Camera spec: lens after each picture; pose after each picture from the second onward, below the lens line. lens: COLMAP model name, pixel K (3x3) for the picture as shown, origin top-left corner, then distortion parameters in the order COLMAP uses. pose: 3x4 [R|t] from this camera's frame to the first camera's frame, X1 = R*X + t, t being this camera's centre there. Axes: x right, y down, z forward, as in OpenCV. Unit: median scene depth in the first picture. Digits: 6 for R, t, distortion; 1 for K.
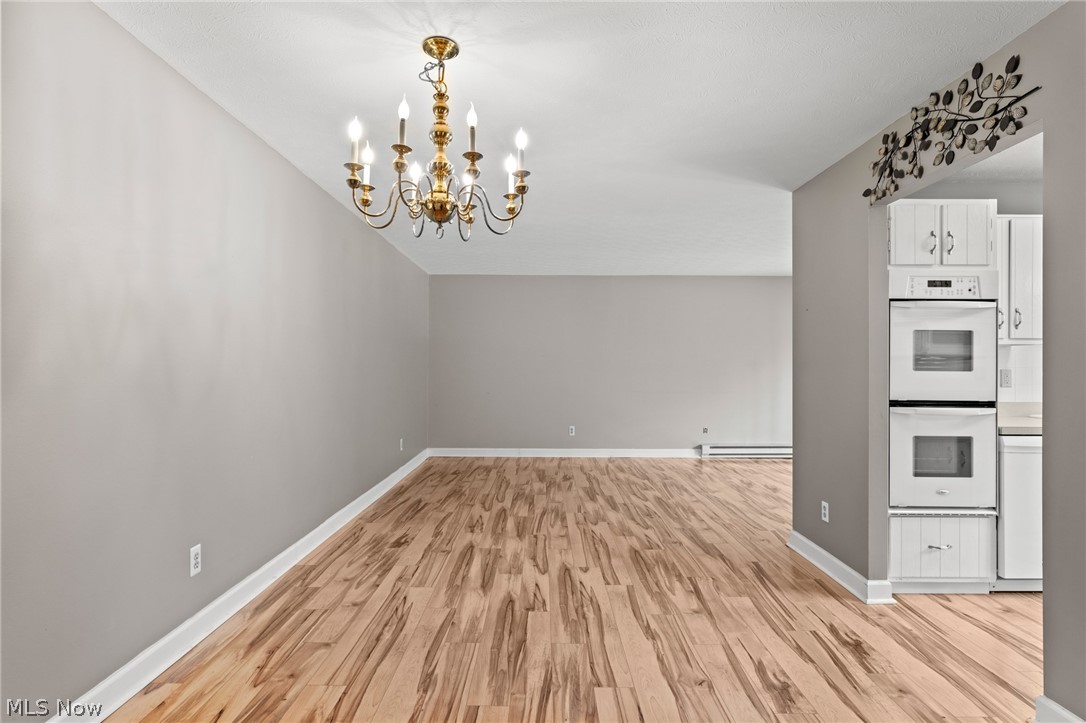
lens RADIAL K [[529.6, 0, 543.8], [0, 529.6, 362.6], [0, 0, 1]] dist [0.002486, -0.000550]
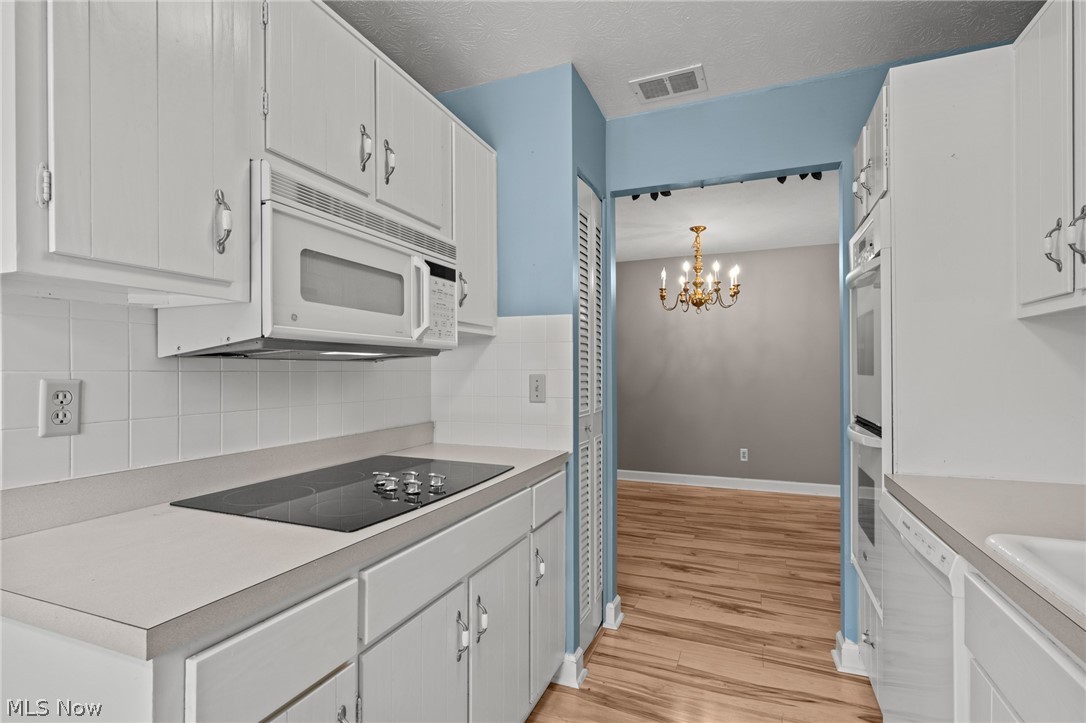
lens RADIAL K [[533.8, 0, 541.4], [0, 533.8, 371.1], [0, 0, 1]] dist [-0.000071, 0.000013]
pose [[-0.371903, -0.004296, -0.928262, 1.542155], [0.004912, 0.999966, -0.006595, 0.014707], [0.928259, -0.007012, -0.371870, 0.879192]]
